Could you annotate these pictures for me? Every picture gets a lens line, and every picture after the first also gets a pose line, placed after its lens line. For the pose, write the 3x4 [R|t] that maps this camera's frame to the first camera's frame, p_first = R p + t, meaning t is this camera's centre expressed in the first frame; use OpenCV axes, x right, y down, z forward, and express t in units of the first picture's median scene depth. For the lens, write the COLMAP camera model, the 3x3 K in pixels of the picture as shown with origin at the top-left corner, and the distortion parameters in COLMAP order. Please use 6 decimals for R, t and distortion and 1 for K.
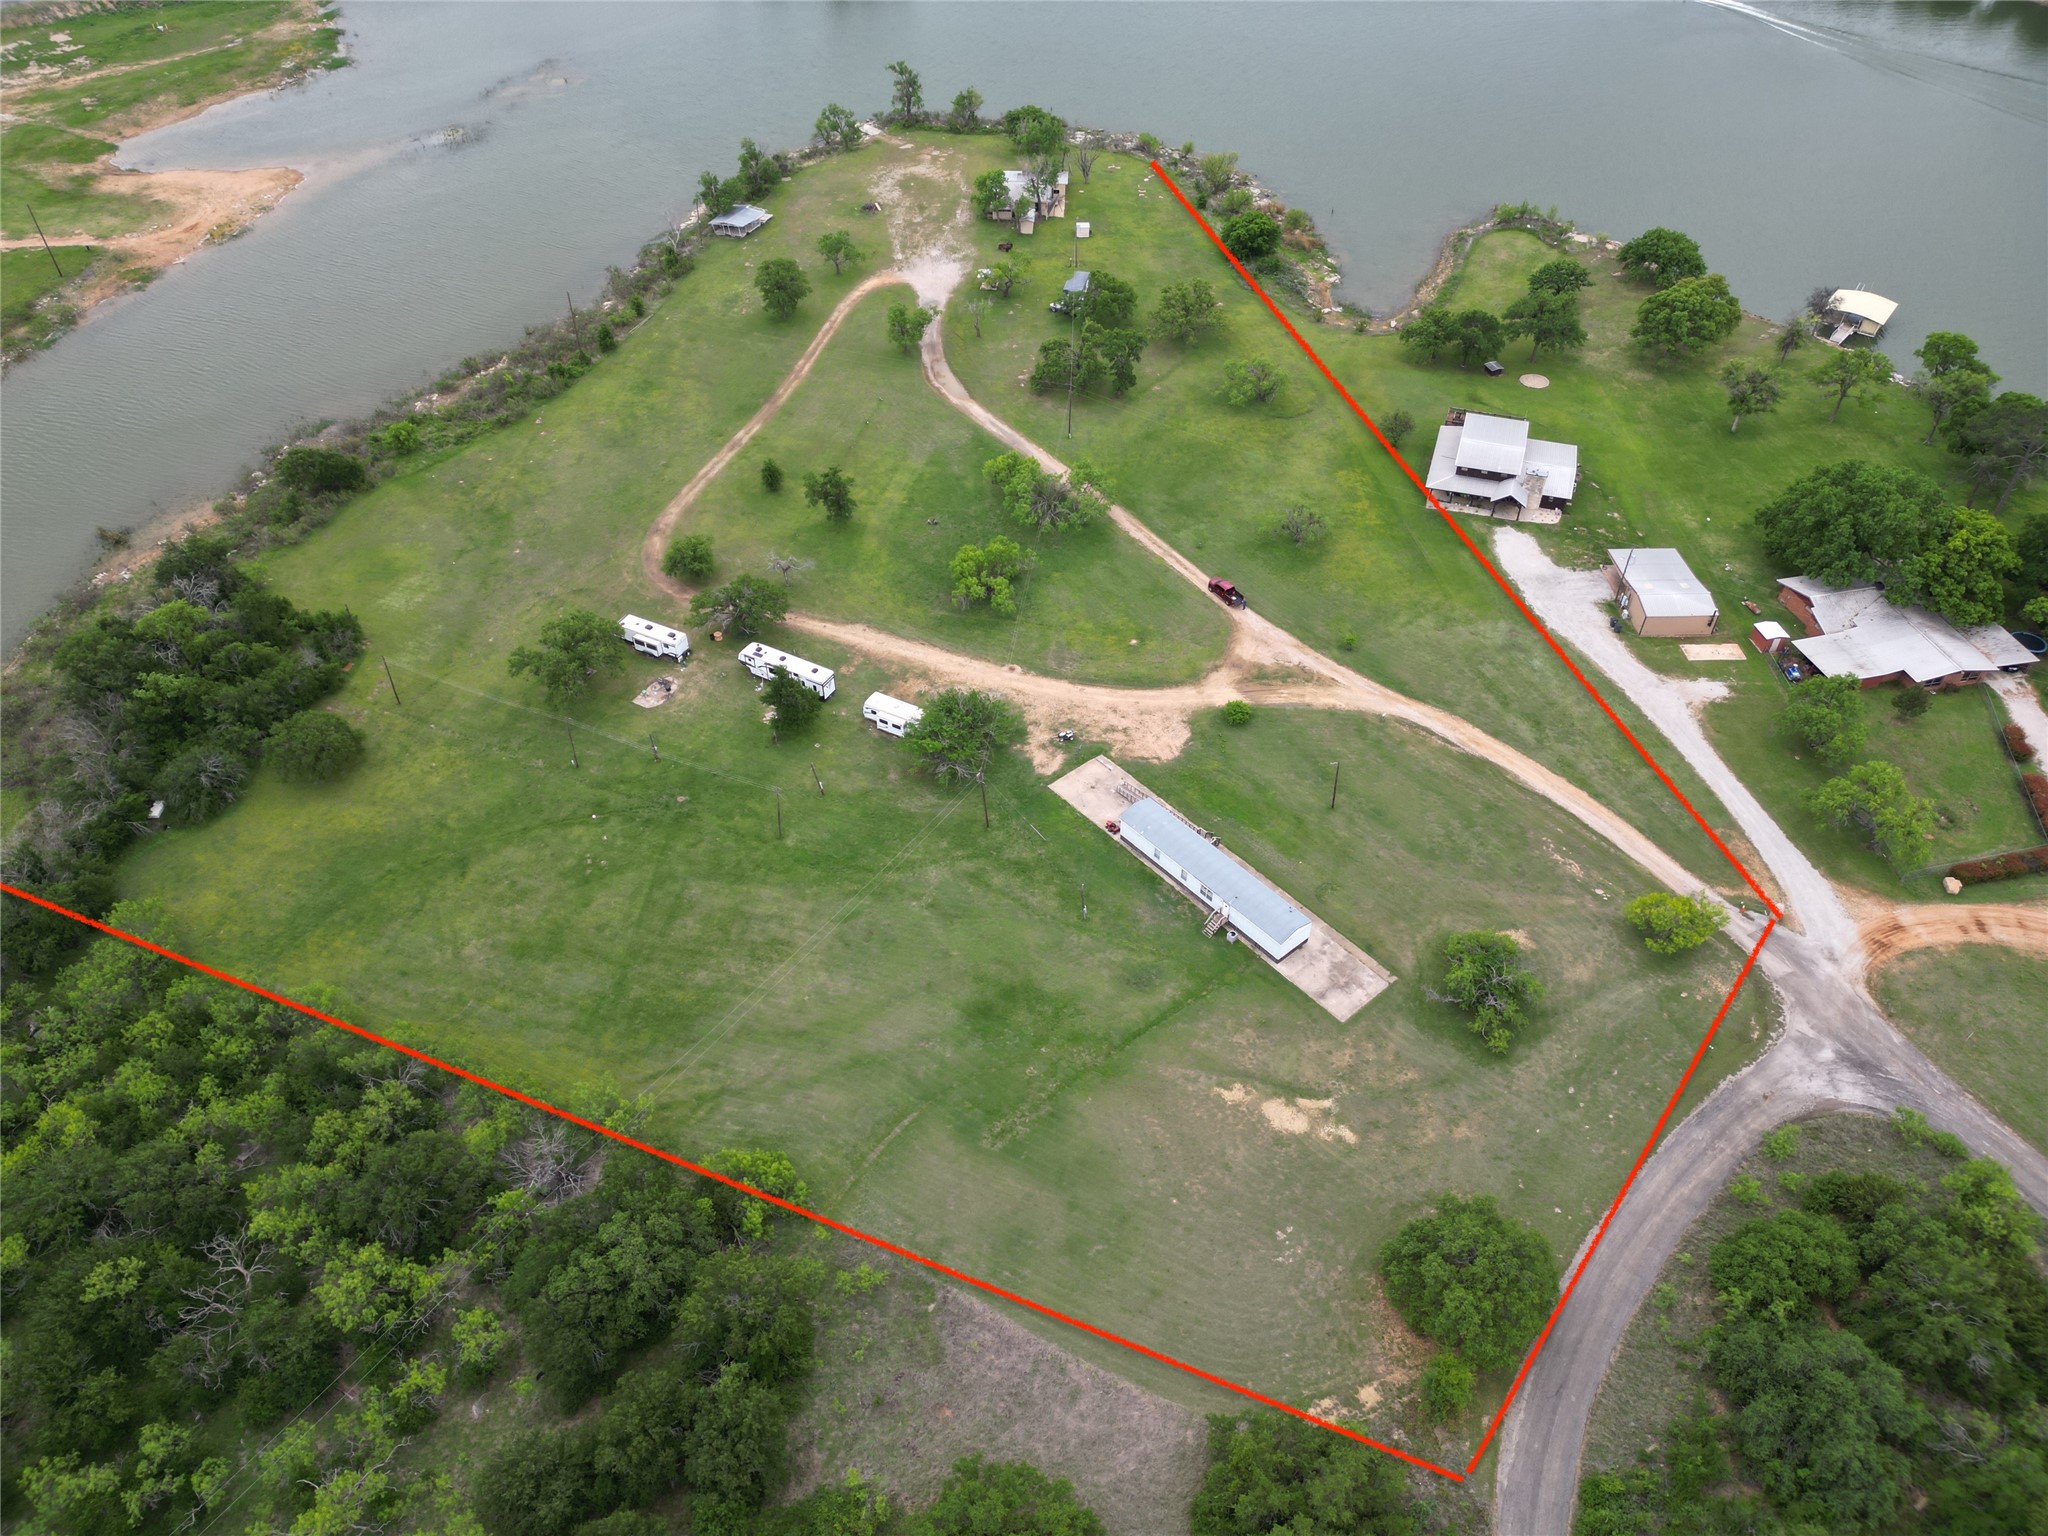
lens RADIAL K [[1440.7, 0, 997.7], [0, 1440.7, 760.6], [0, 0, 1]] dist [0.075604, -0.067405]
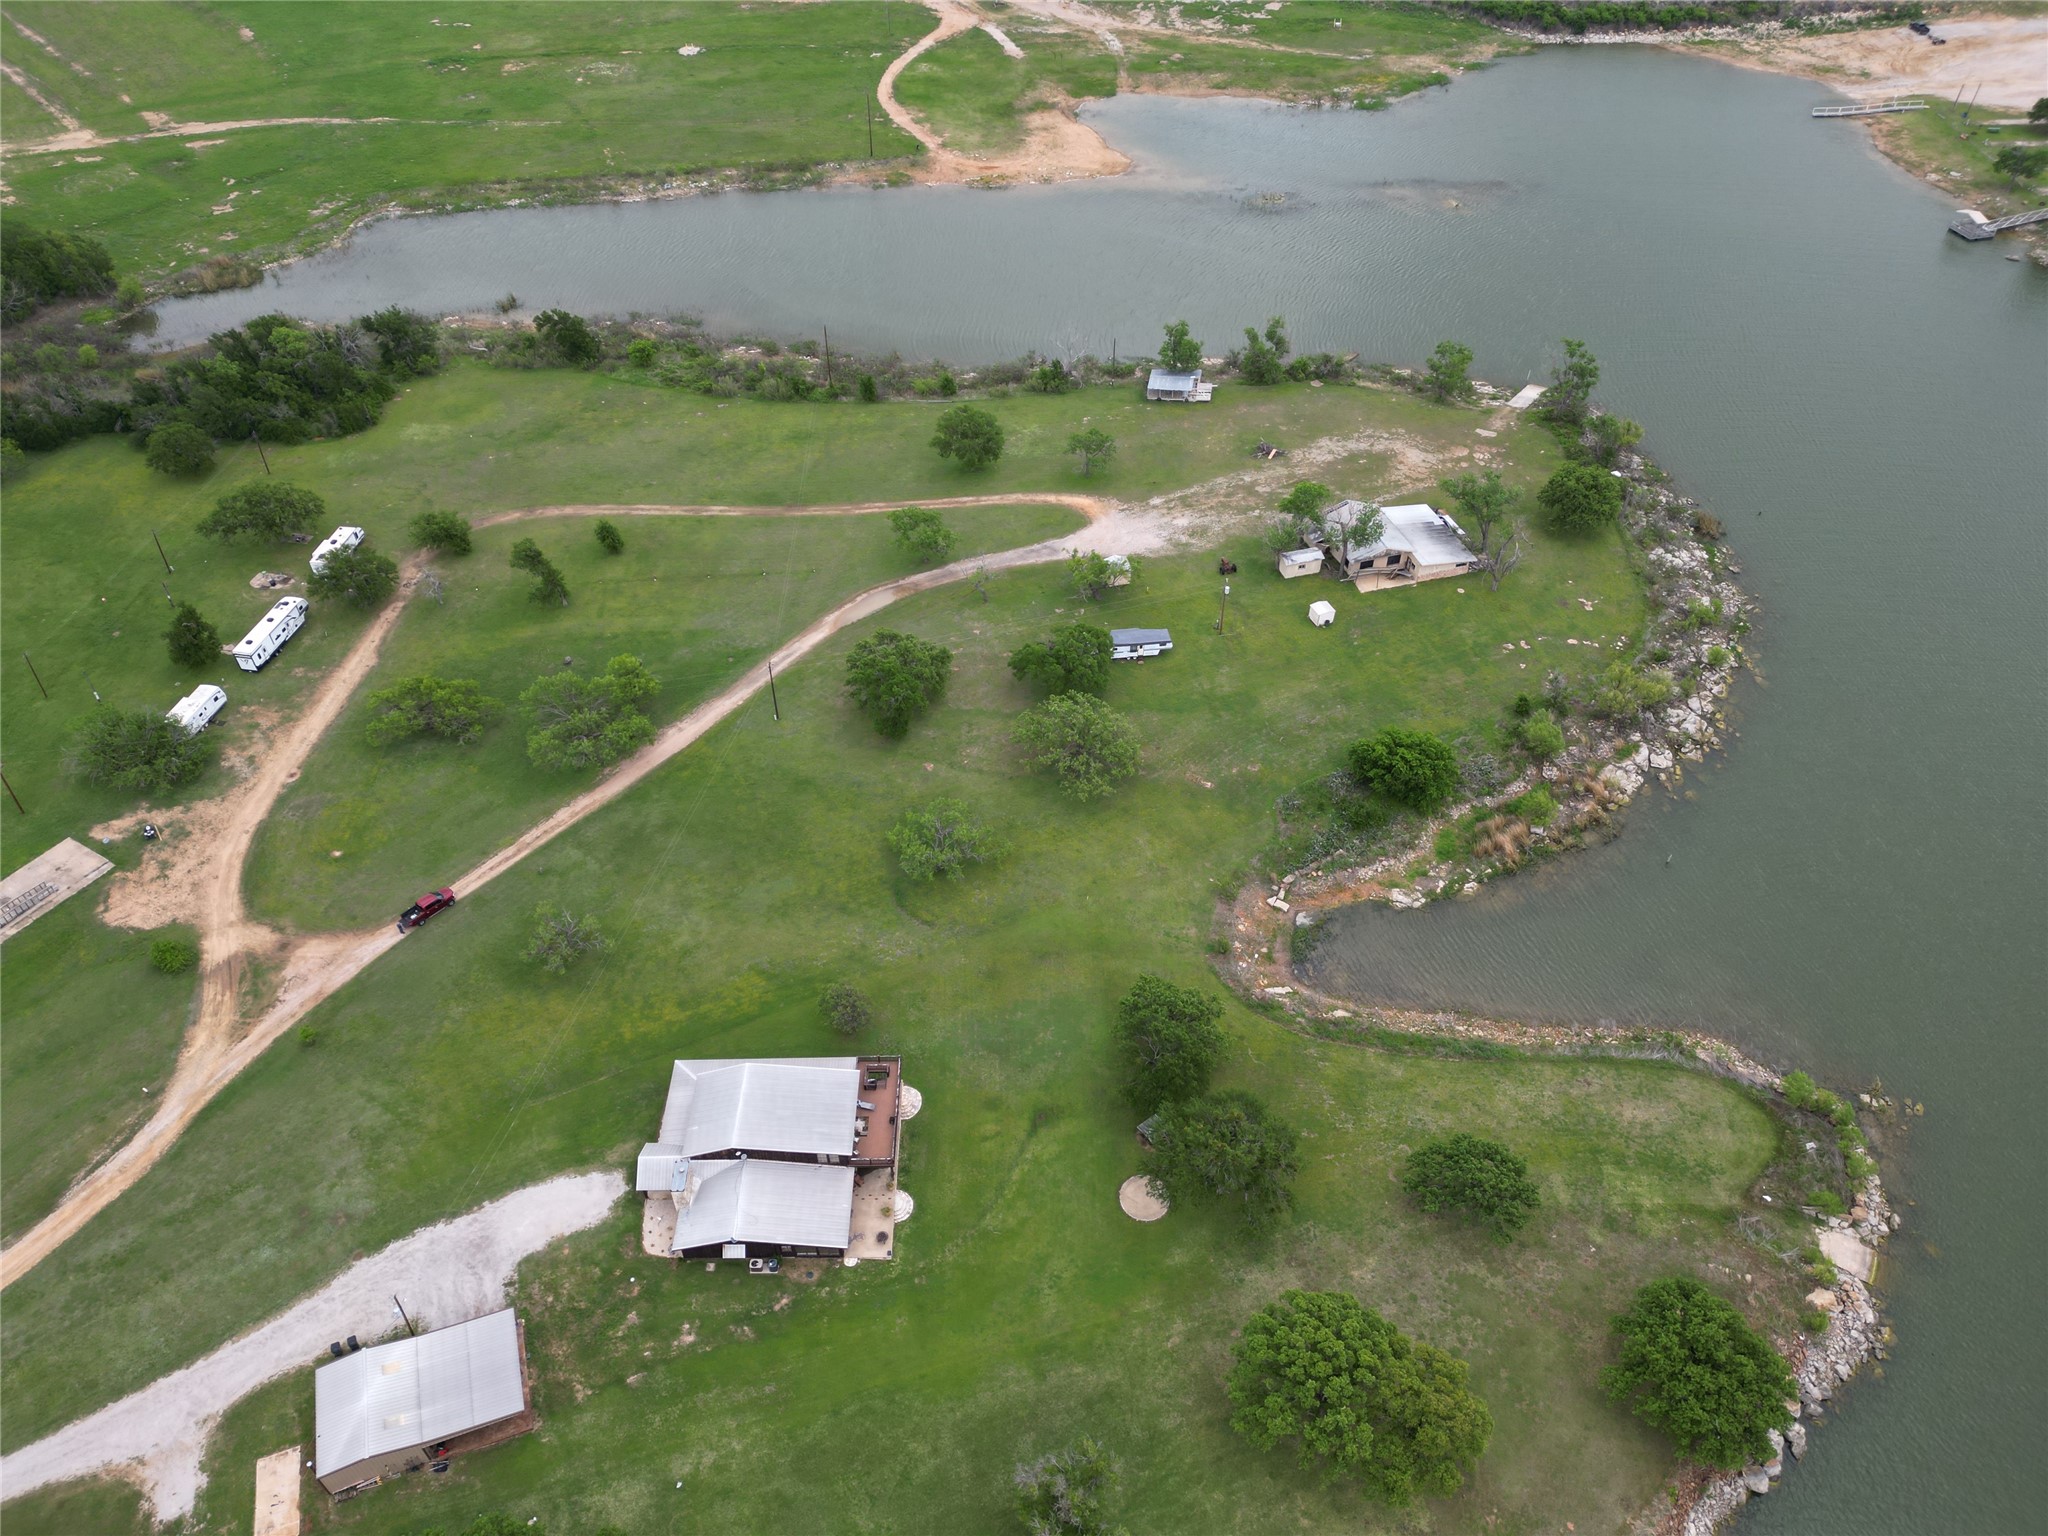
lens RADIAL K [[1398.2, 0, 972.6], [0, 1398.2, 766.6], [0, 0, 1]] dist [0.078405, -0.064915]
pose [[0.329983, 0.653702, -0.681018, 0.809941], [-0.635353, 0.687363, 0.351936, -0.698681], [0.698168, 0.316554, 0.642149, 0.729684]]
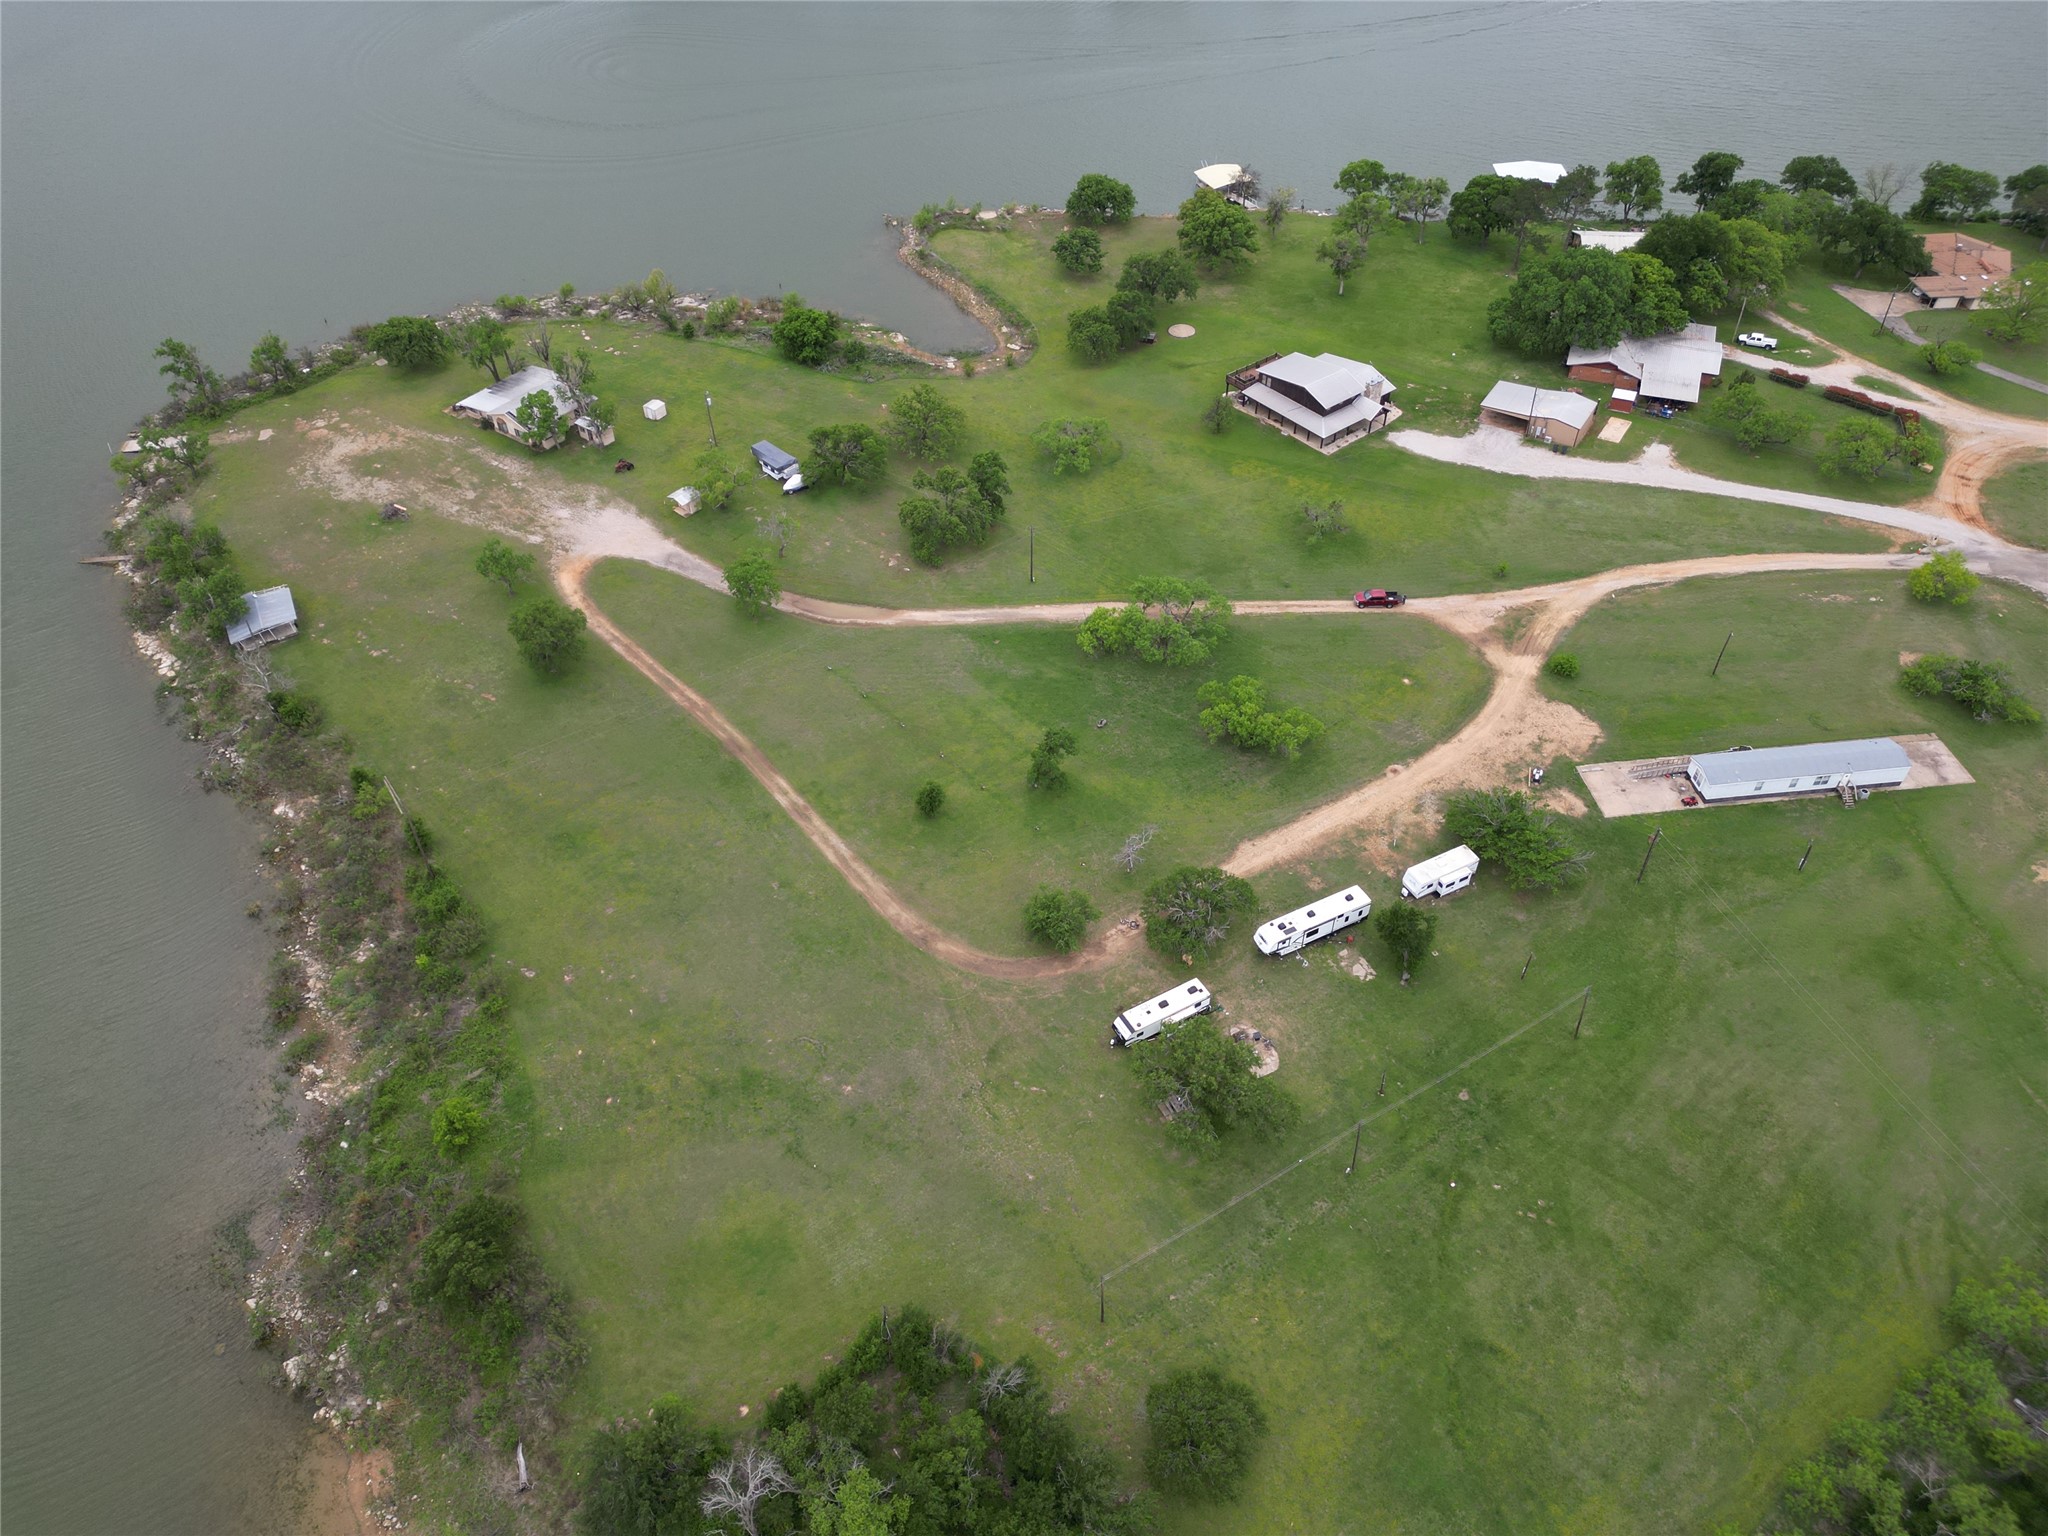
lens RADIAL K [[1440.7, 0, 997.7], [0, 1440.7, 760.6], [0, 0, 1]] dist [0.075604, -0.067405]
pose [[0.543385, -0.578604, 0.608236, -0.721188], [0.574695, 0.784530, 0.232889, -0.450098], [-0.611930, 0.223002, 0.758823, 0.450527]]
